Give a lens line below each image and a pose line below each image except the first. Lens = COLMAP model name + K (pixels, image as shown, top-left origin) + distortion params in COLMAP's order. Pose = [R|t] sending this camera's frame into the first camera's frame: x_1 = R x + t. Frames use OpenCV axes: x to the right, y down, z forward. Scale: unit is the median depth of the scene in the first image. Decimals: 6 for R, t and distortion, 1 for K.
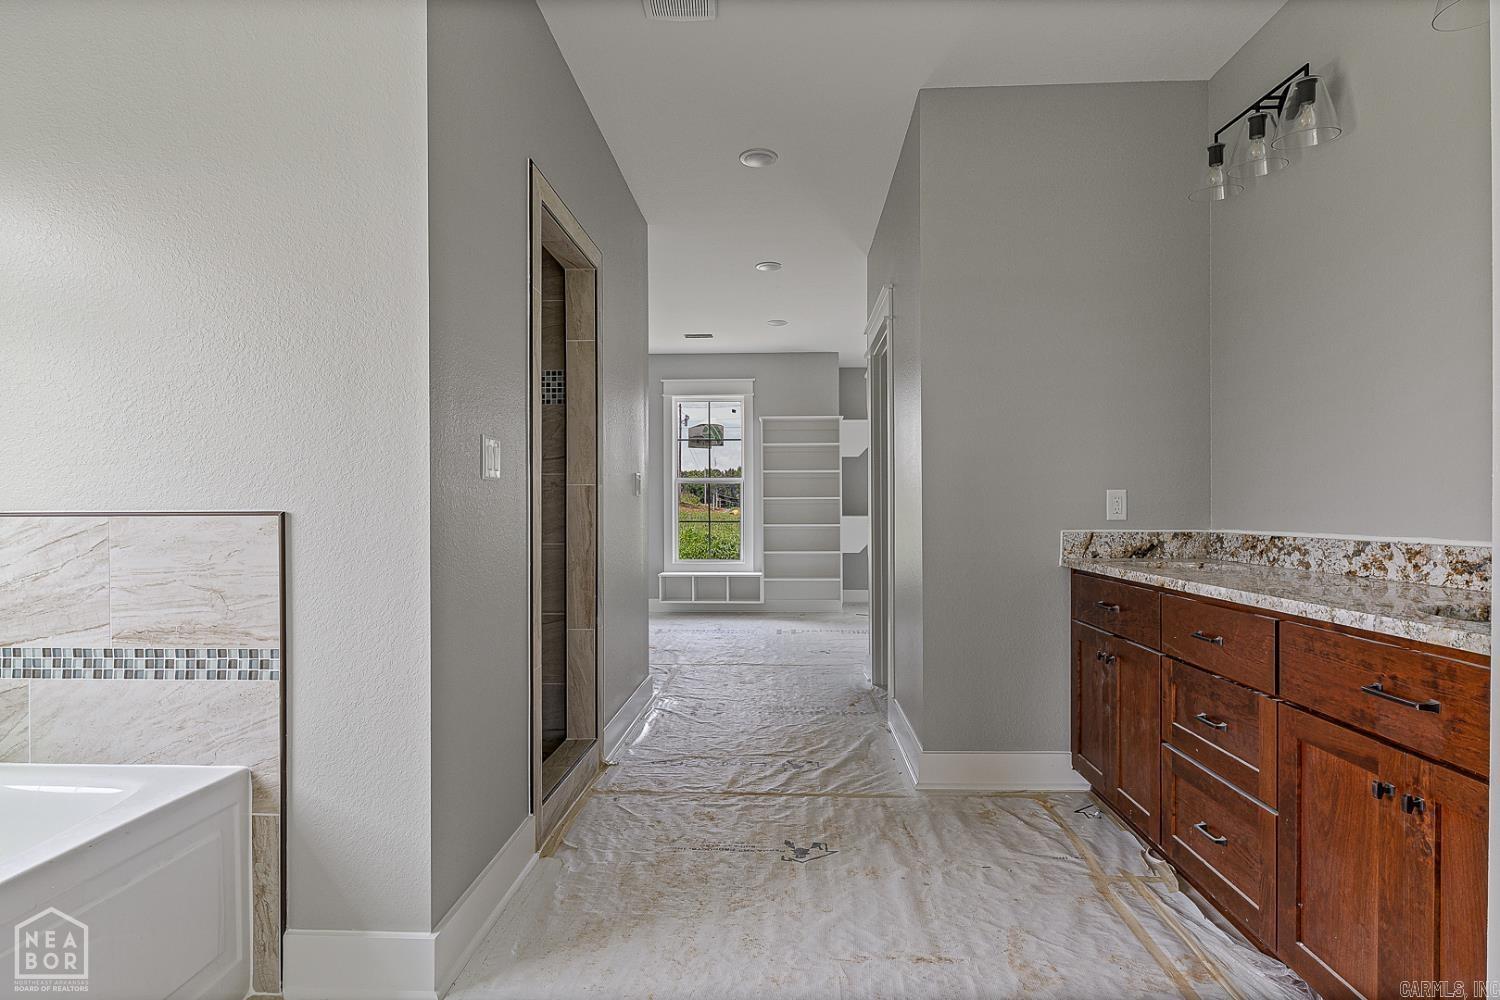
lens RADIAL K [[782.4, 0, 750.0], [0, 782.4, 500.0], [0, 0, 1]] dist [-0.002092, -0.001152]
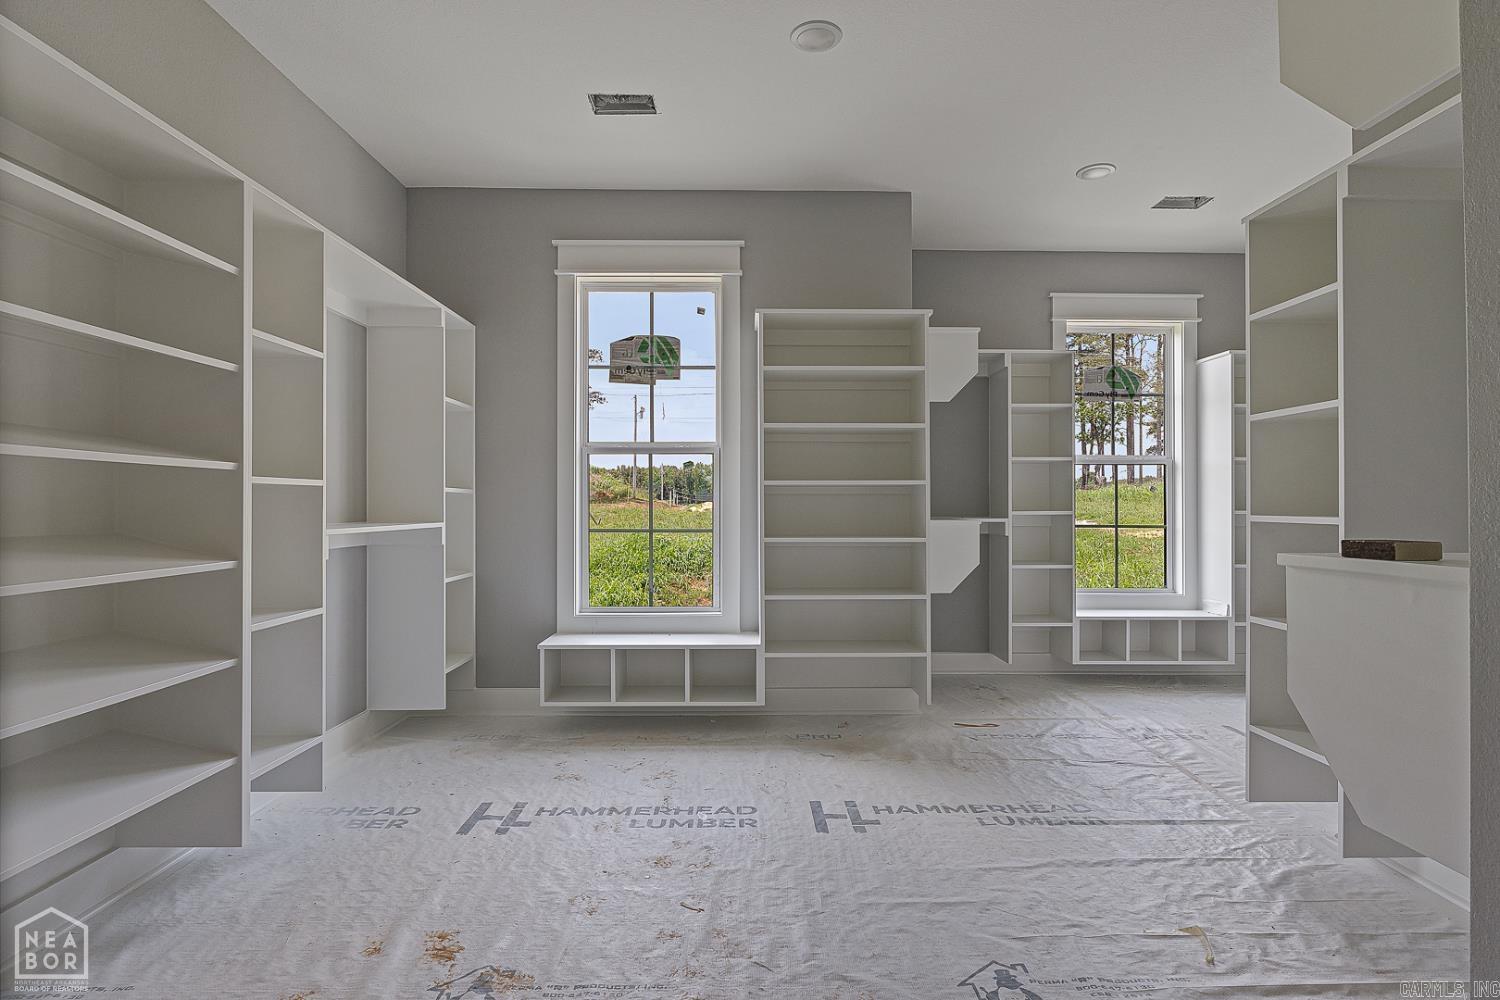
lens RADIAL K [[782.4, 0, 750.0], [0, 782.4, 500.0], [0, 0, 1]] dist [-0.002092, -0.001152]
pose [[0.998518, 0.002967, 0.054339, -0.016491], [-0.003189, 0.999987, 0.003990, 0.006905], [-0.054327, -0.004157, 0.998515, 0.511908]]
